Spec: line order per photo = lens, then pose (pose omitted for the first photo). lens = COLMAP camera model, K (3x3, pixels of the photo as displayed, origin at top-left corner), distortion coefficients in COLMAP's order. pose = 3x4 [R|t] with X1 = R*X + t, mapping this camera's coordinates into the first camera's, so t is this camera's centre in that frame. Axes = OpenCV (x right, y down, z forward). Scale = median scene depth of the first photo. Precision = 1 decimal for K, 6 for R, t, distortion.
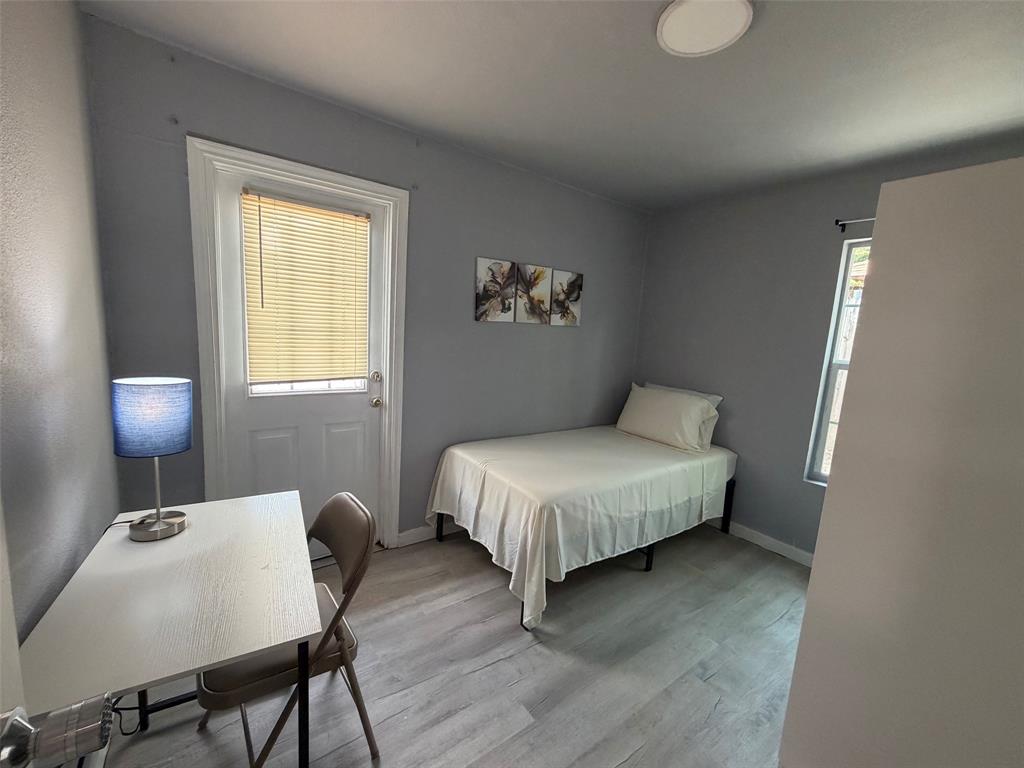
lens RADIAL K [[407.6, 0, 510.6], [0, 407.6, 381.2], [0, 0, 1]] dist [-0.002603, -0.000137]
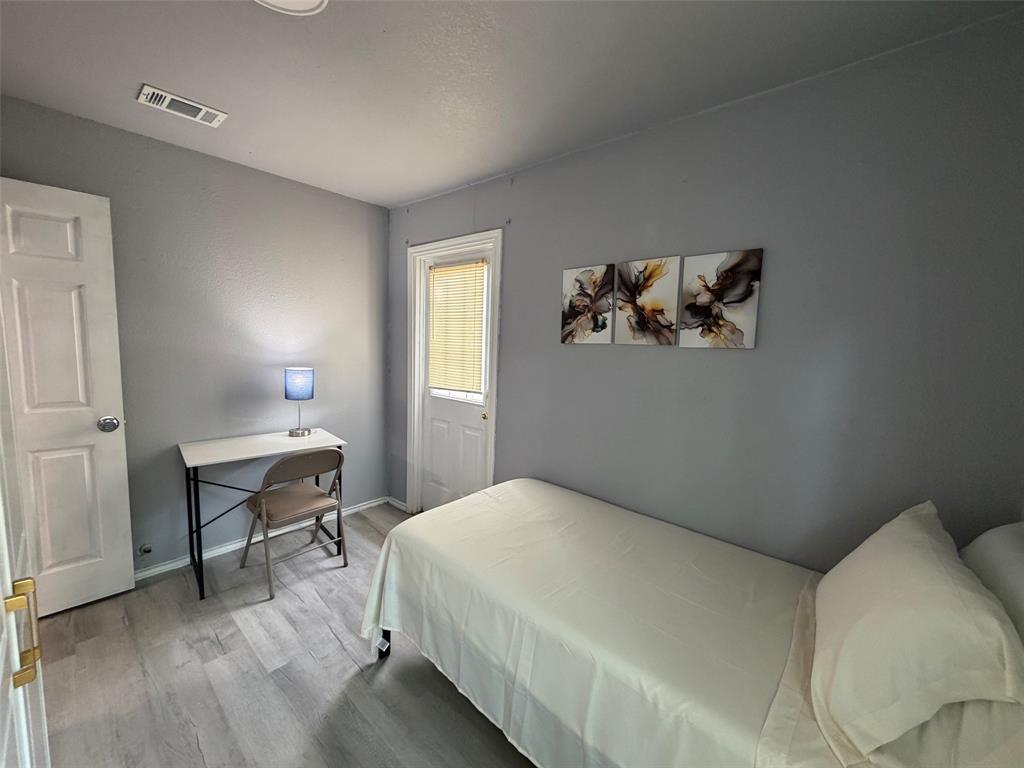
lens RADIAL K [[407.6, 0, 509.0], [0, 407.6, 382.0], [0, 0, 1]] dist [-0.002603, -0.000137]
pose [[0.220178, 0.047225, -0.974316, 0.709910], [-0.157158, 0.987496, 0.012349, -0.059406], [0.962717, 0.150402, 0.224847, 0.693369]]
